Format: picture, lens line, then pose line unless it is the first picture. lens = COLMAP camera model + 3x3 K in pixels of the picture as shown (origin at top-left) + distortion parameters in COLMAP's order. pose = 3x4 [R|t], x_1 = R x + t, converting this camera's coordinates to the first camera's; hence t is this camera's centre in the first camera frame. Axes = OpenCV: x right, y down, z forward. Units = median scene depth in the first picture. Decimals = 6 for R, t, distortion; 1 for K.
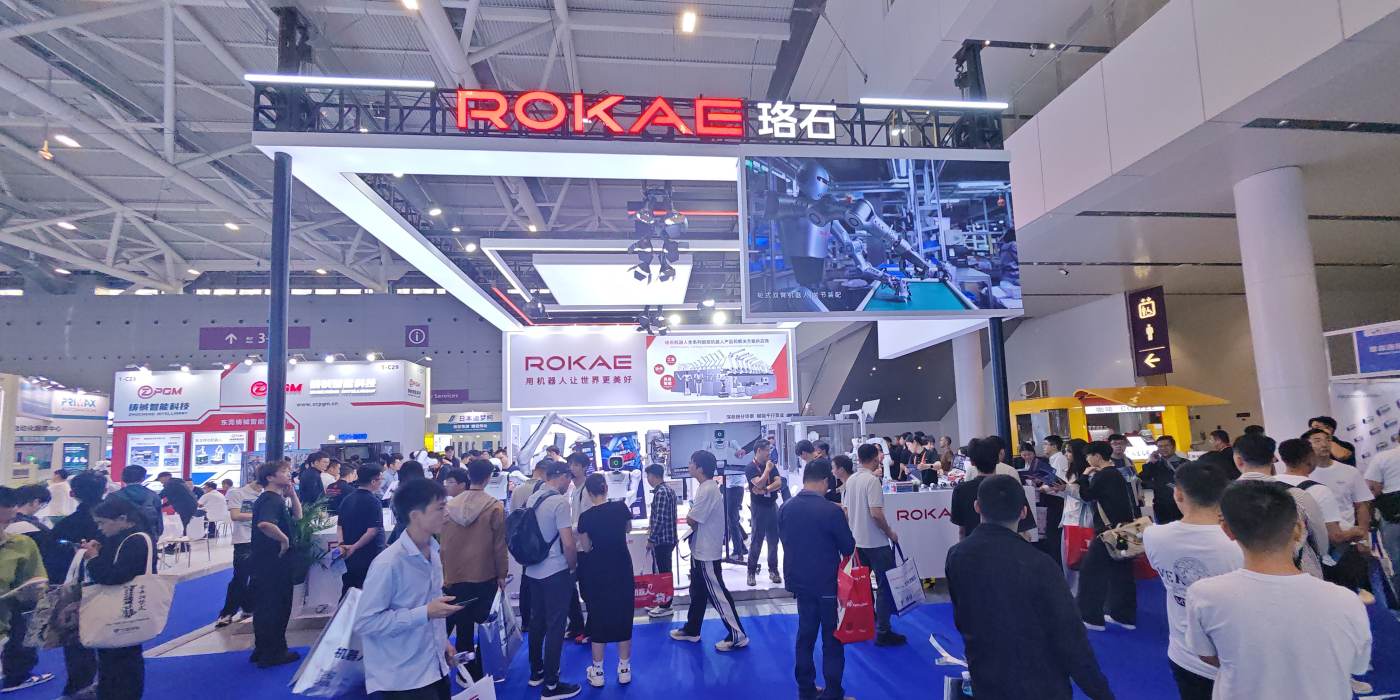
lens RADIAL K [[519.0, 0, 705.8], [0, 519.0, 397.4], [0, 0, 1]] dist [-0.003187, -0.000368]
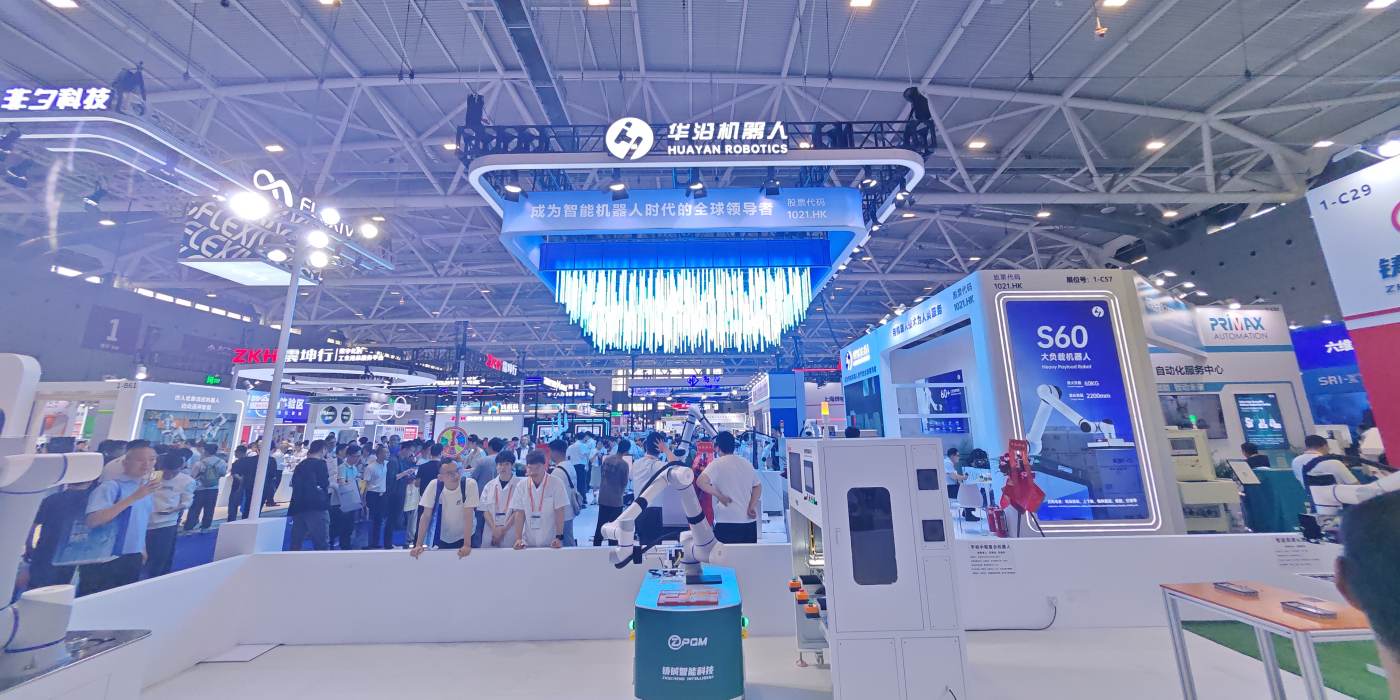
lens RADIAL K [[519.0, 0, 703.5], [0, 519.0, 312.9], [0, 0, 1]] dist [-0.003187, -0.000368]
pose [[-0.101361, -0.193807, -0.975789, -0.596584], [0.095972, 0.974361, -0.203492, 0.060263], [0.990210, -0.114275, -0.080162, 0.464146]]
